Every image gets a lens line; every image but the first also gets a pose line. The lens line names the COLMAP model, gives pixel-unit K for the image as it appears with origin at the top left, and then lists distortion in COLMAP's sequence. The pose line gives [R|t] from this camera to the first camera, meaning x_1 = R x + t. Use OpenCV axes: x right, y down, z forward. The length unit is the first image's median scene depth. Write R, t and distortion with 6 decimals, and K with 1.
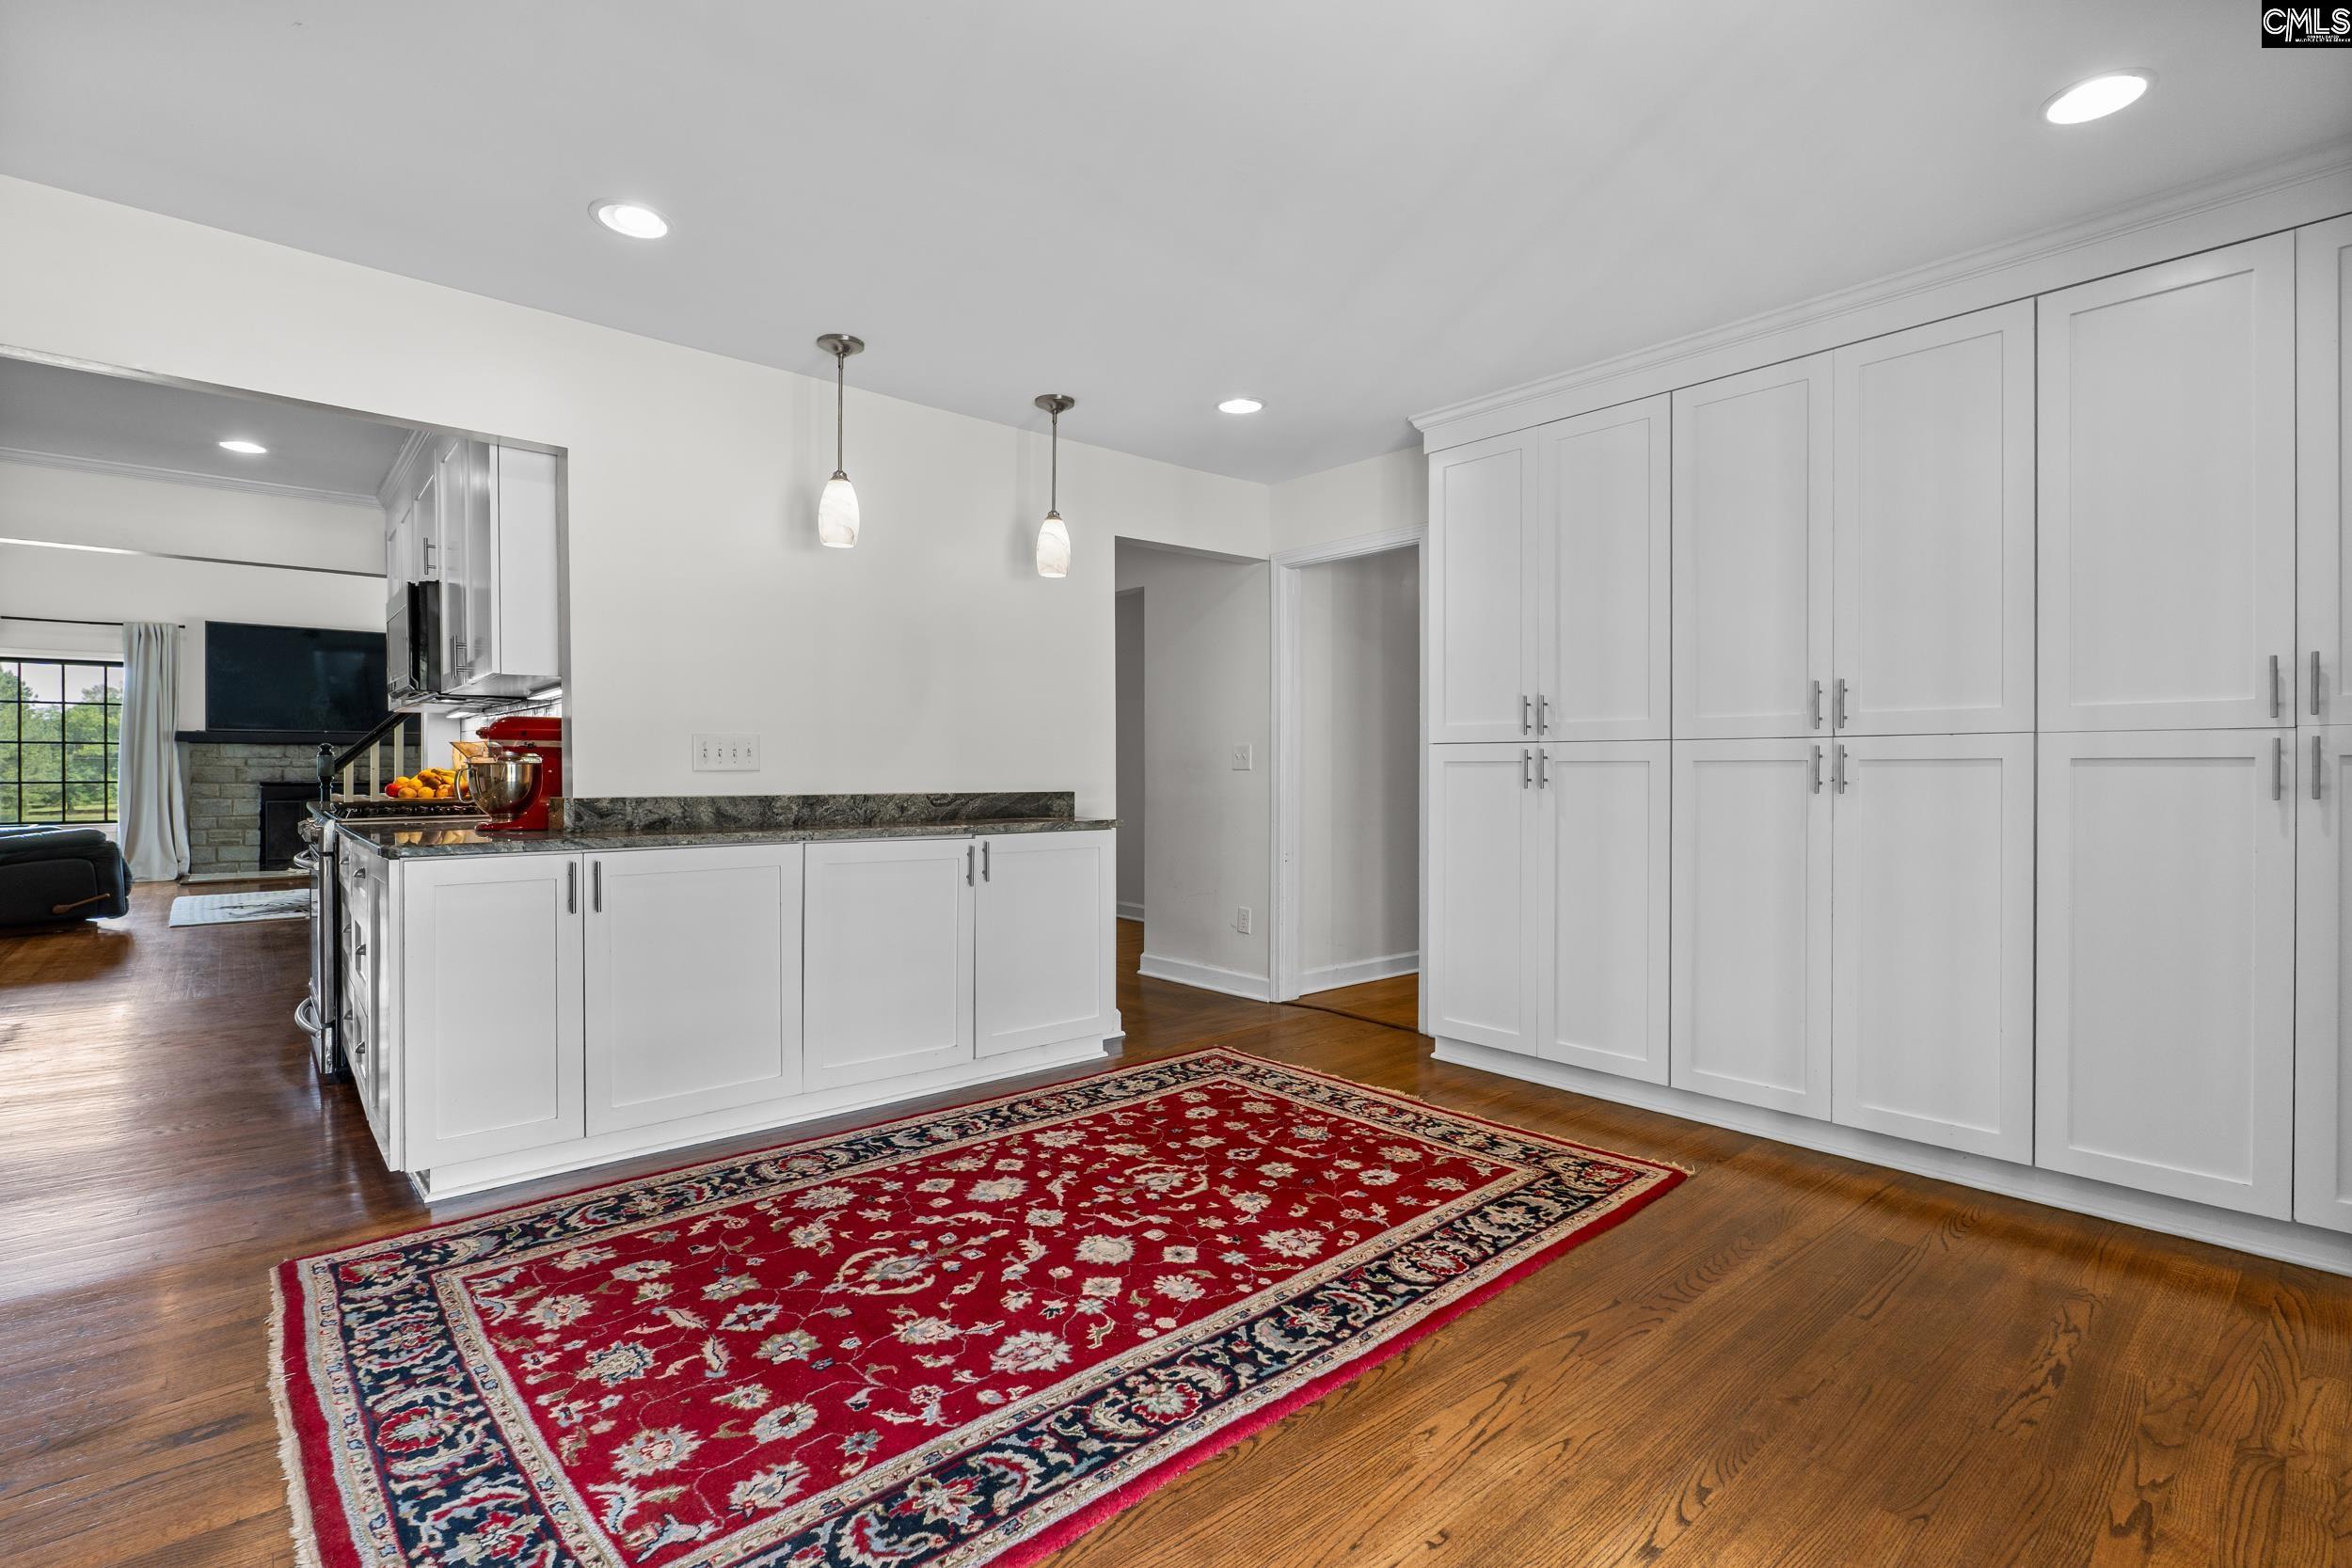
lens RADIAL K [[1086.0, 0, 1163.2], [0, 1086.0, 776.9], [0, 0, 1]] dist [-0.009652, 0.003074]
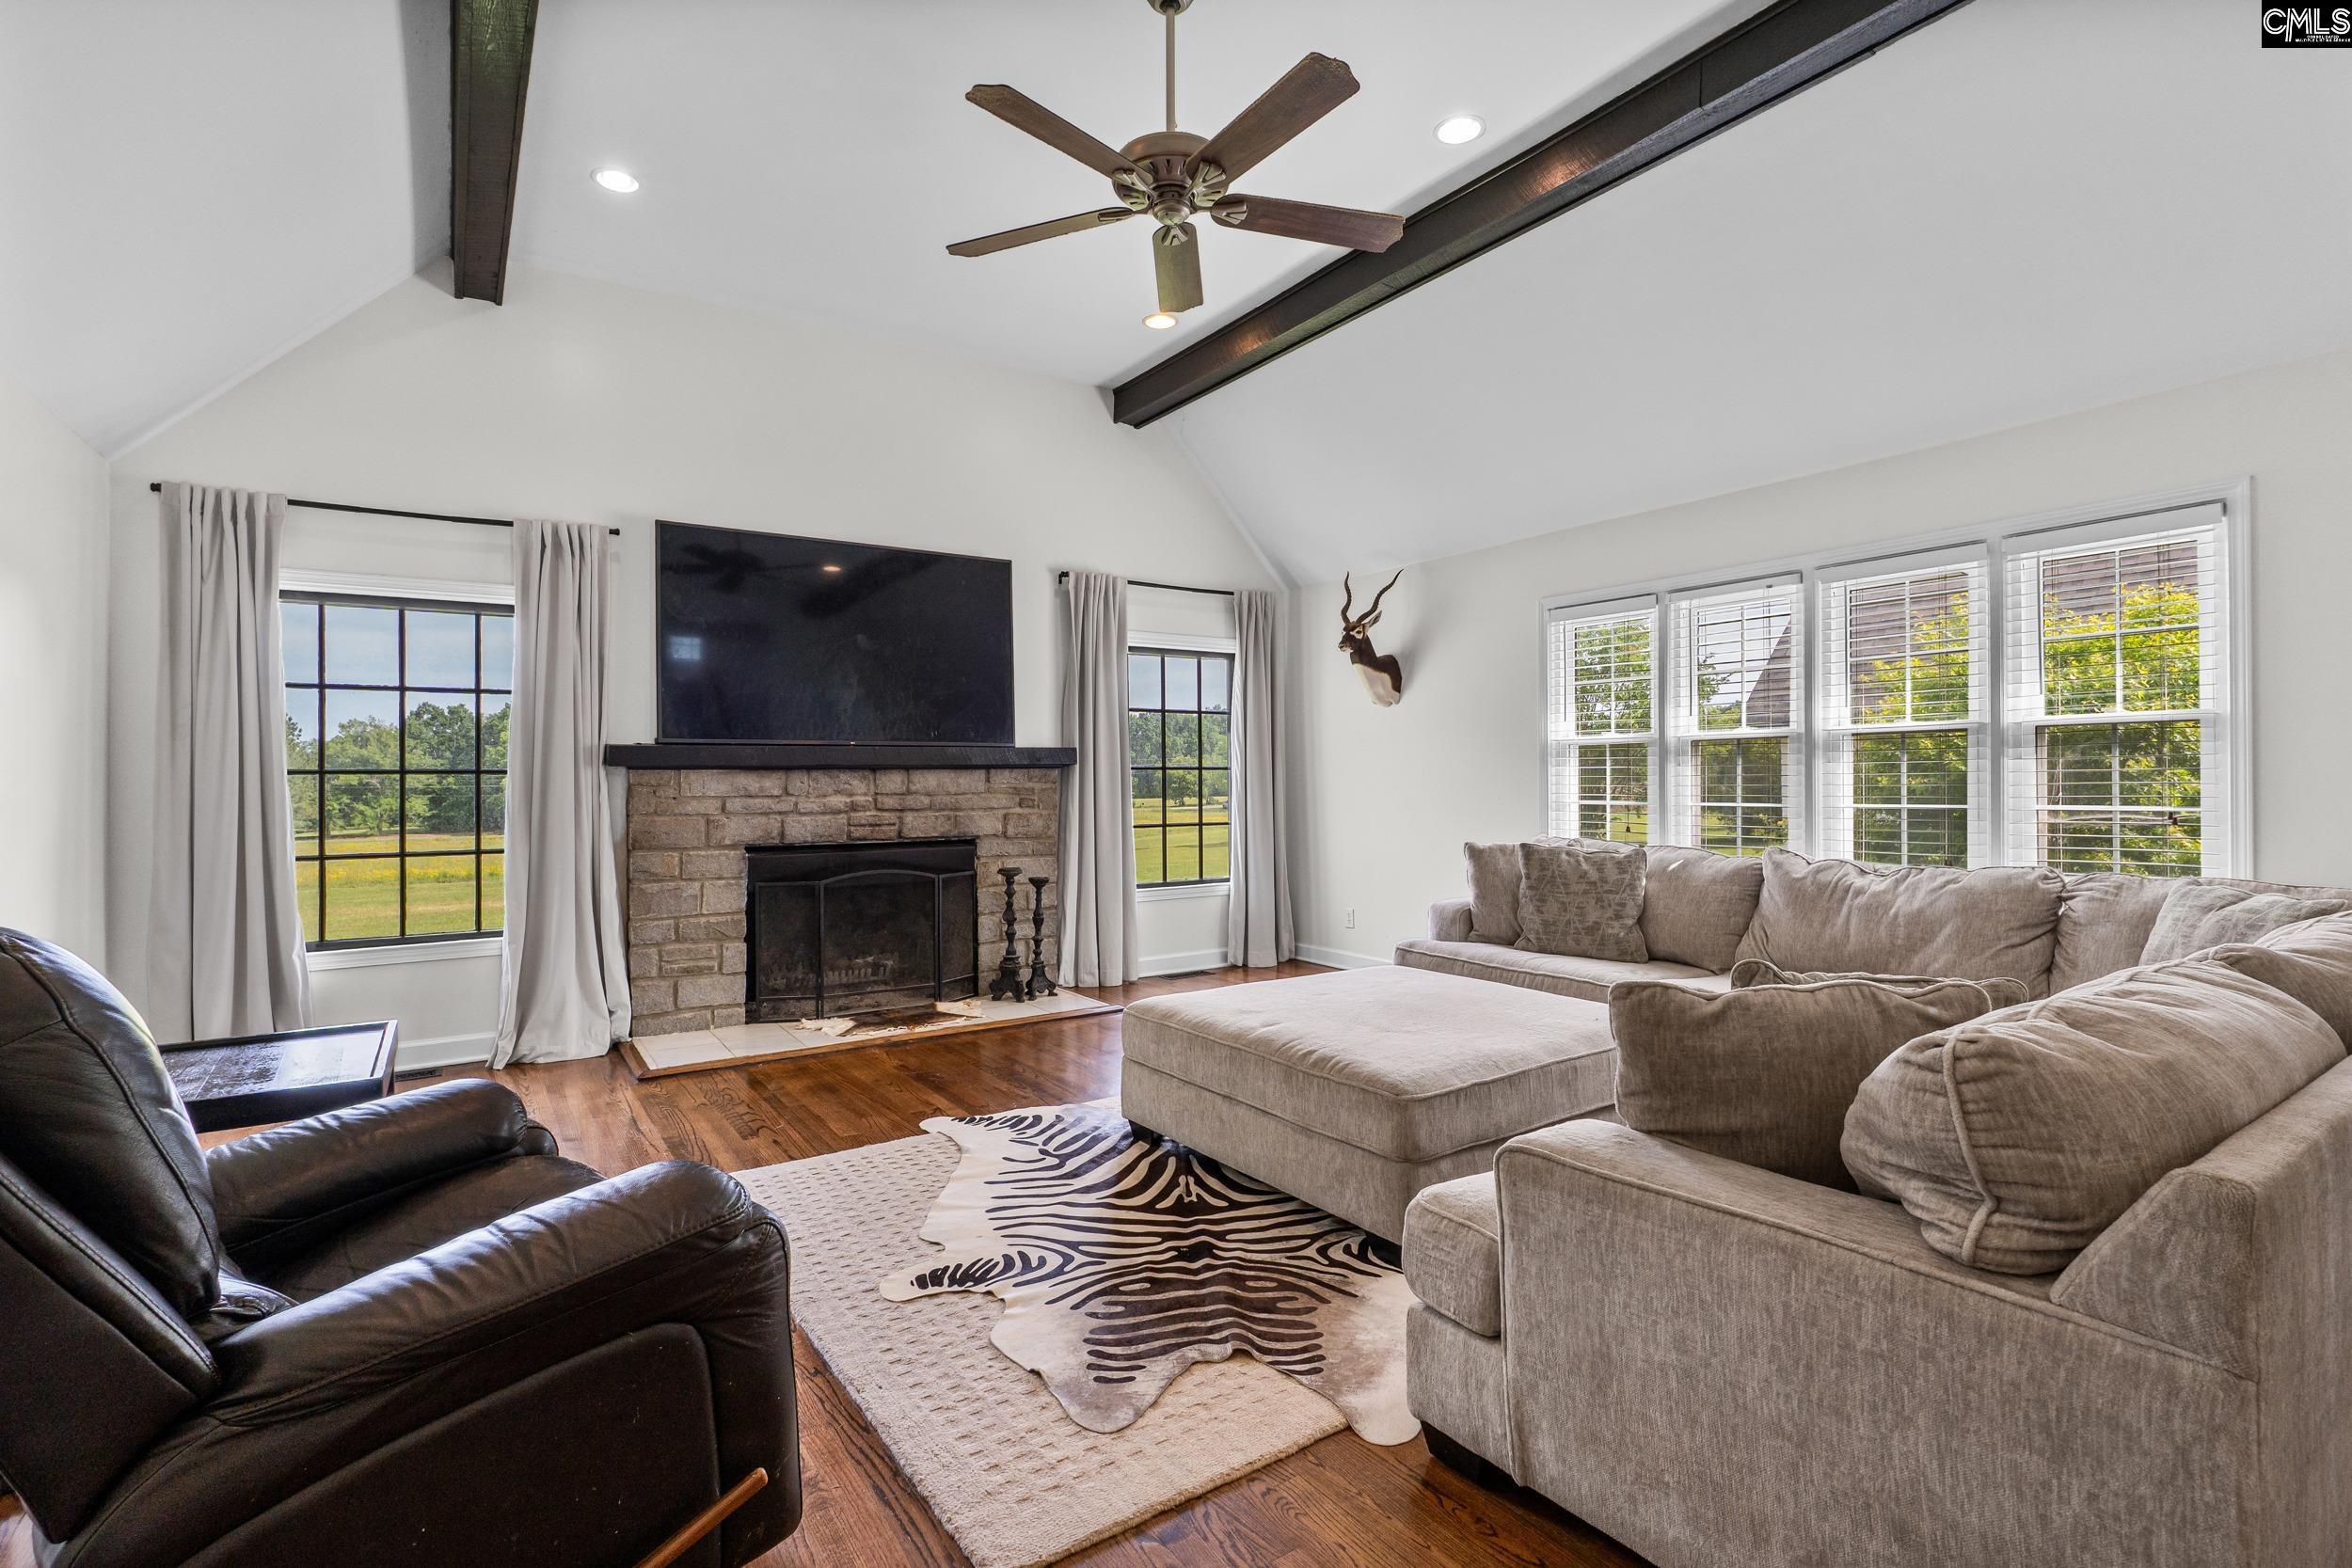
lens RADIAL K [[1086.0, 0, 1170.8], [0, 1086.0, 776.3], [0, 0, 1]] dist [-0.009652, 0.003074]
pose [[0.991679, -0.012590, -0.128120, -0.591569], [0.010480, 0.999798, -0.017127, -0.017027], [0.128309, 0.015642, 0.991611, 0.541062]]
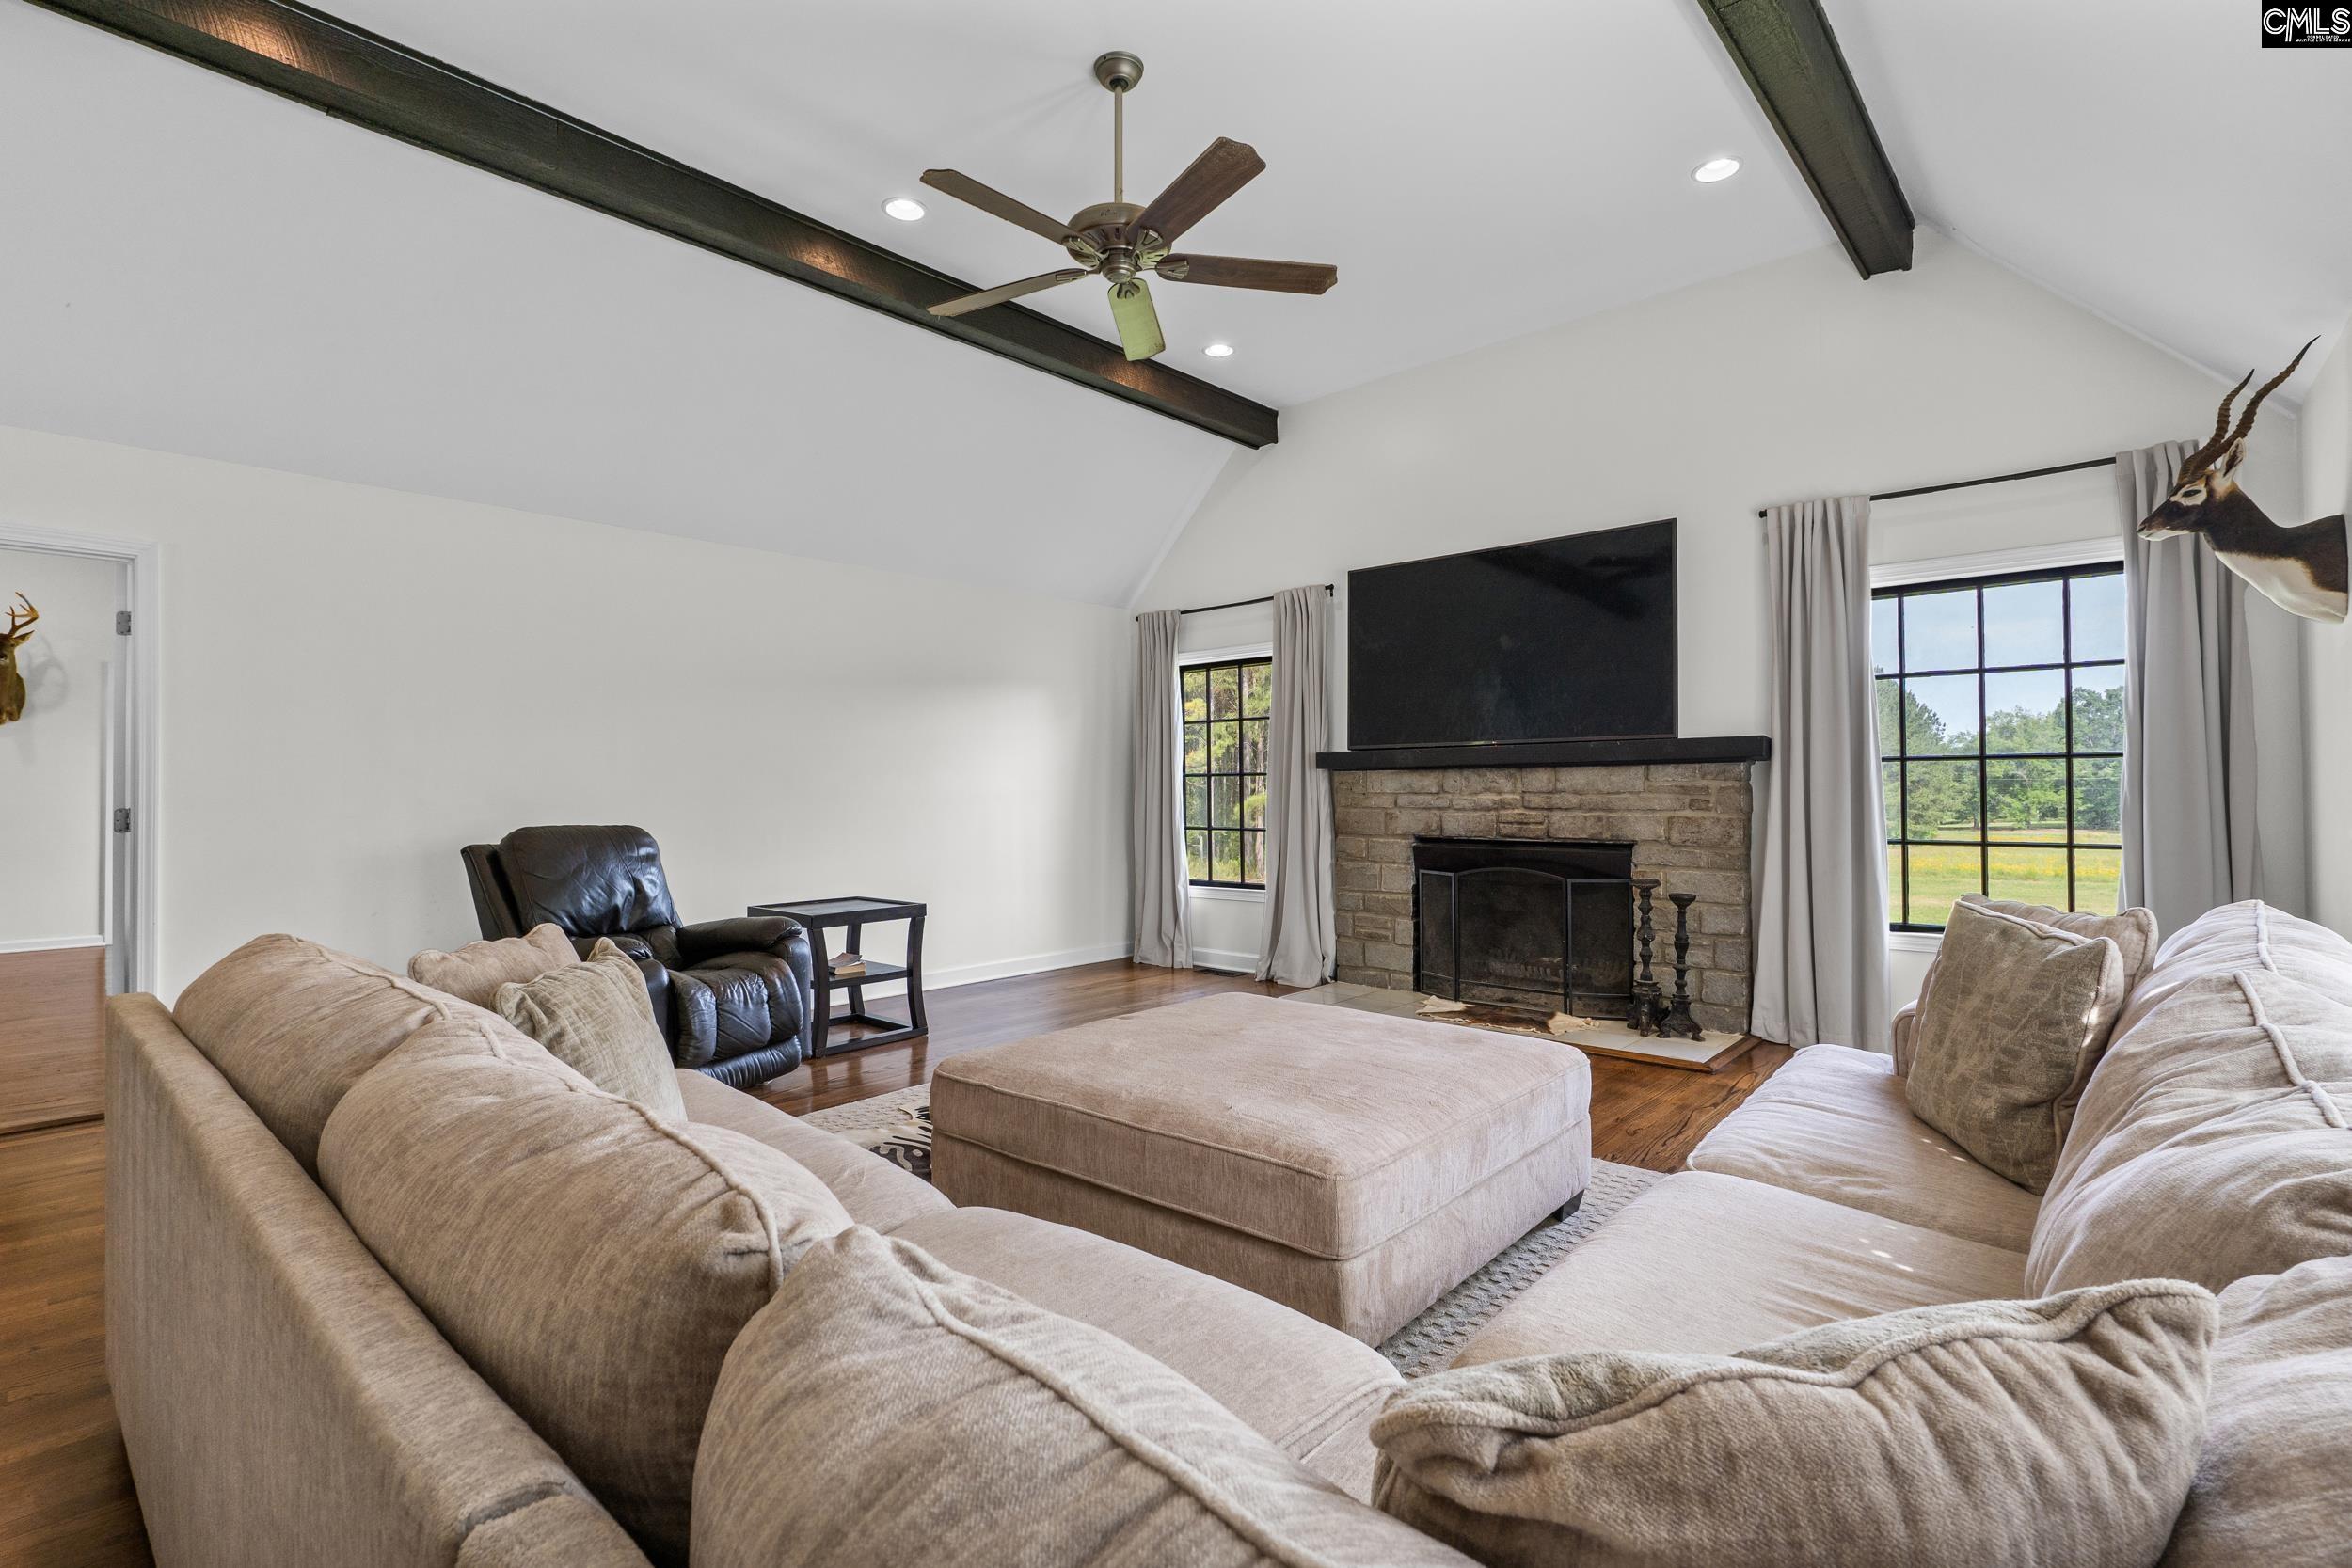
lens RADIAL K [[1086.0, 0, 1164.9], [0, 1086.0, 780.2], [0, 0, 1]] dist [-0.009652, 0.003074]
pose [[0.123299, -0.011113, -0.992307, -0.286452], [-0.002066, 0.999932, -0.011455, -0.018425], [0.992367, 0.003463, 0.123267, 0.818910]]
